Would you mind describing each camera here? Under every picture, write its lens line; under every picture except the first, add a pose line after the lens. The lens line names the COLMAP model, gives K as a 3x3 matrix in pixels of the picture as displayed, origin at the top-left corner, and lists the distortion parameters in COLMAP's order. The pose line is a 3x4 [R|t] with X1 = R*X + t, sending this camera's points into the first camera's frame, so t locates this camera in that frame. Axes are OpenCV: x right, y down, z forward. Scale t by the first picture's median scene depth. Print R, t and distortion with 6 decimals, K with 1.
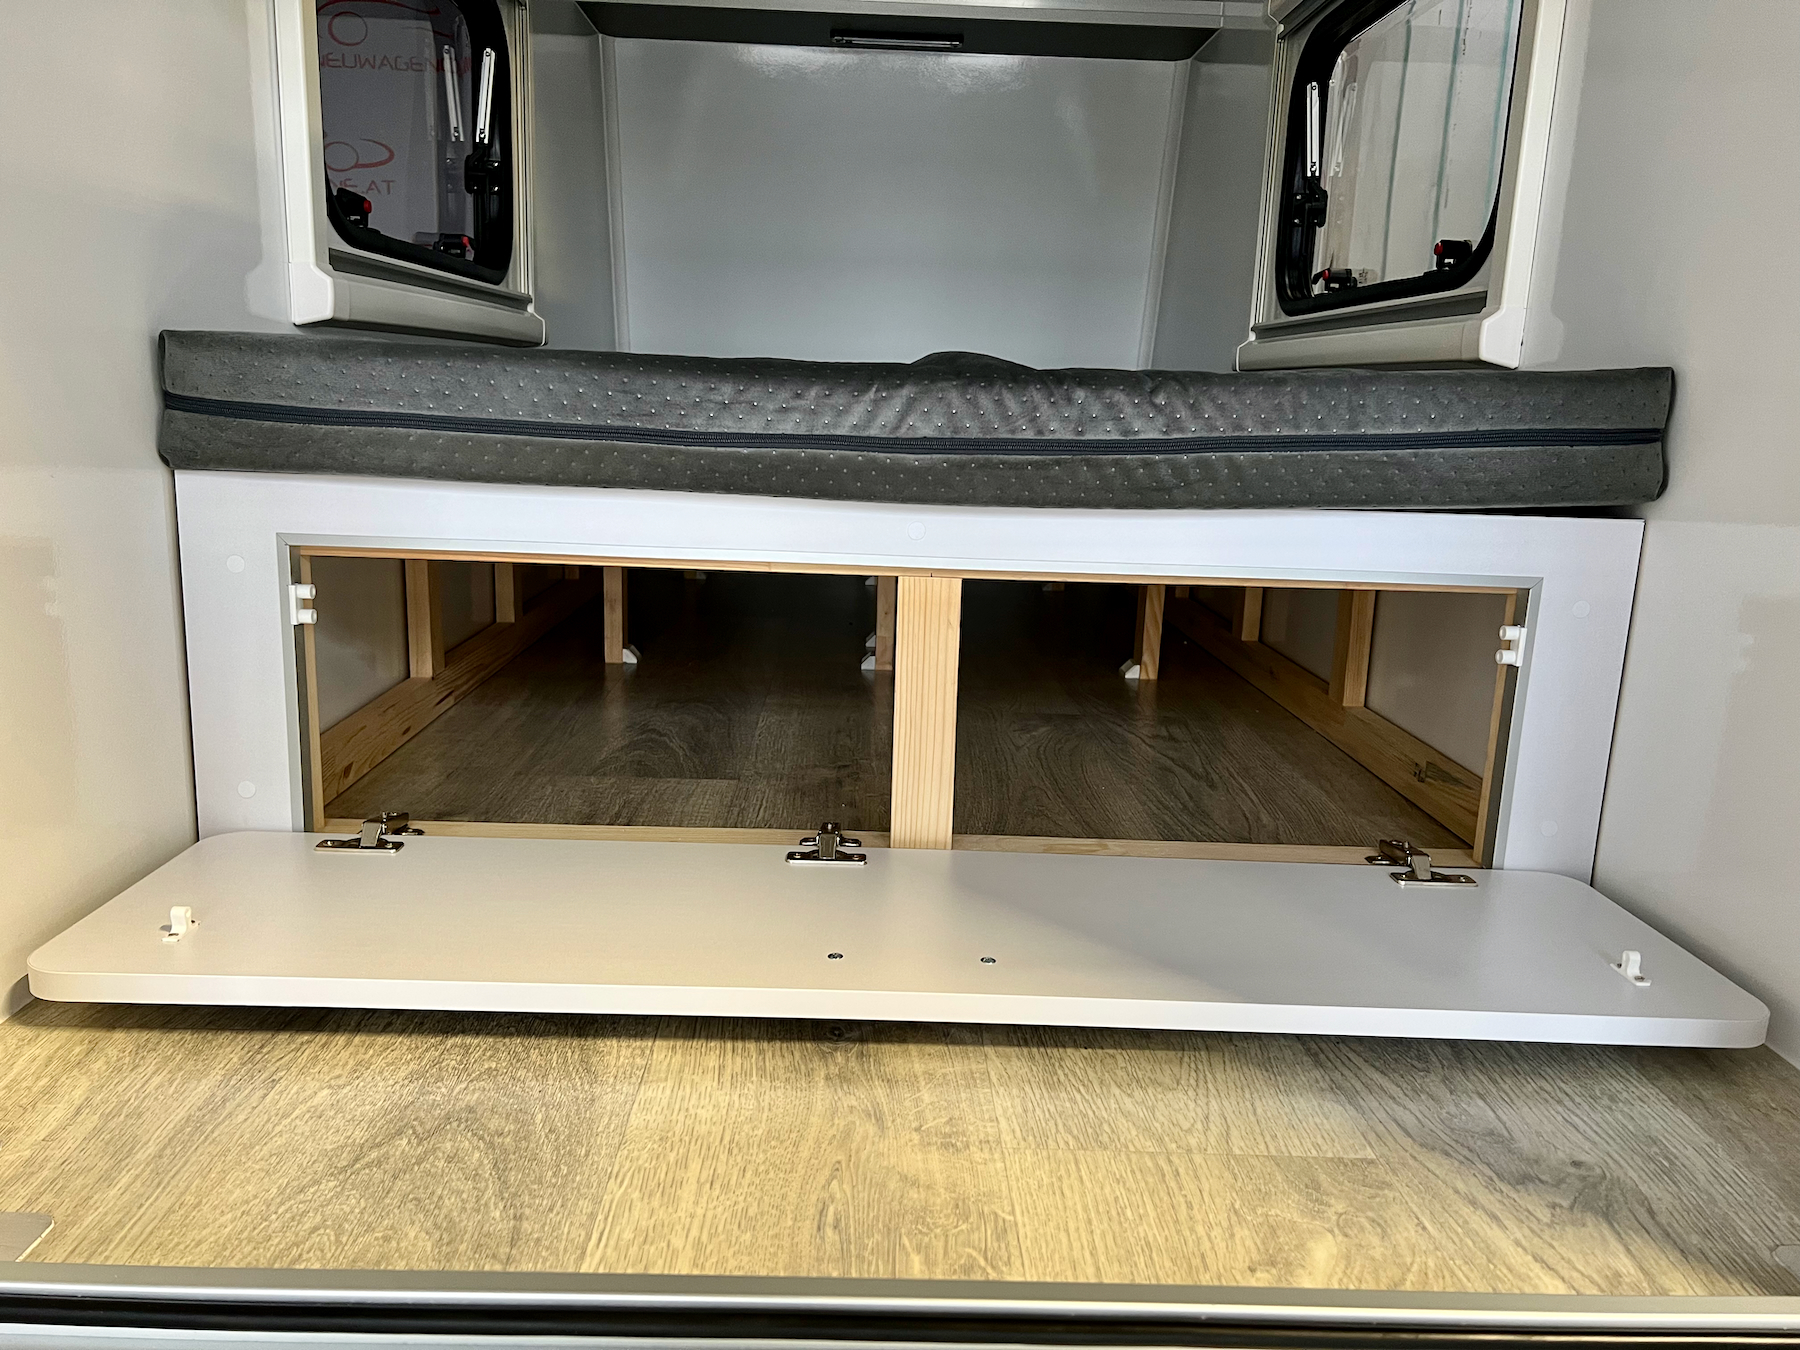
lens RADIAL K [[1411.7, 0, 900.0], [0, 1411.7, 675.0], [0, 0, 1]] dist [0.083084, -0.115831]
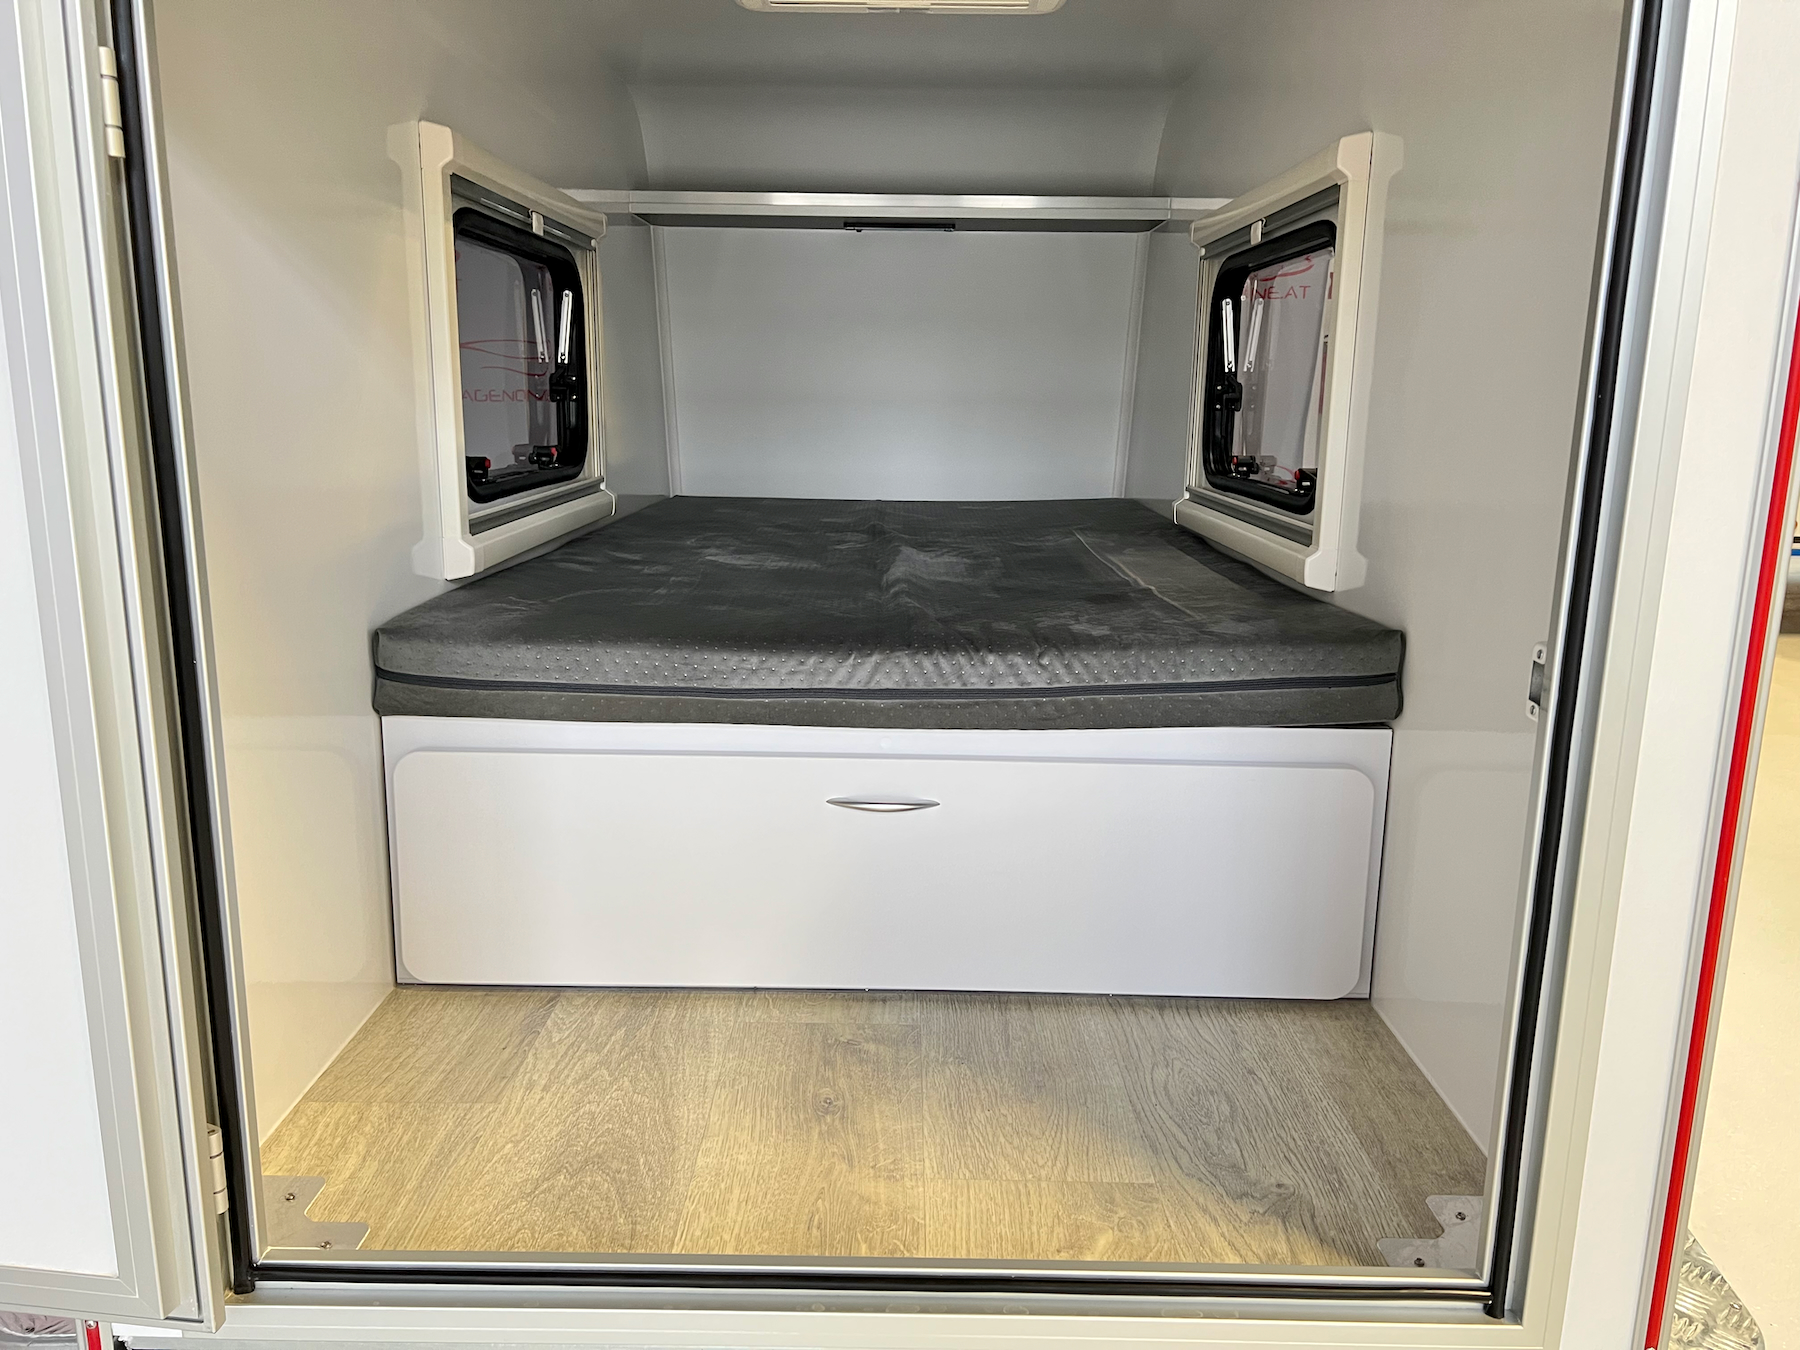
lens RADIAL K [[1394.1, 0, 900.0], [0, 1394.1, 675.0], [0, 0, 1]] dist [0.187981, -0.419512]
pose [[0.999323, -0.017099, -0.032566, 0.079167], [0.017017, 0.999851, -0.002785, -0.178587], [0.032609, 0.002229, 0.999466, -0.465277]]
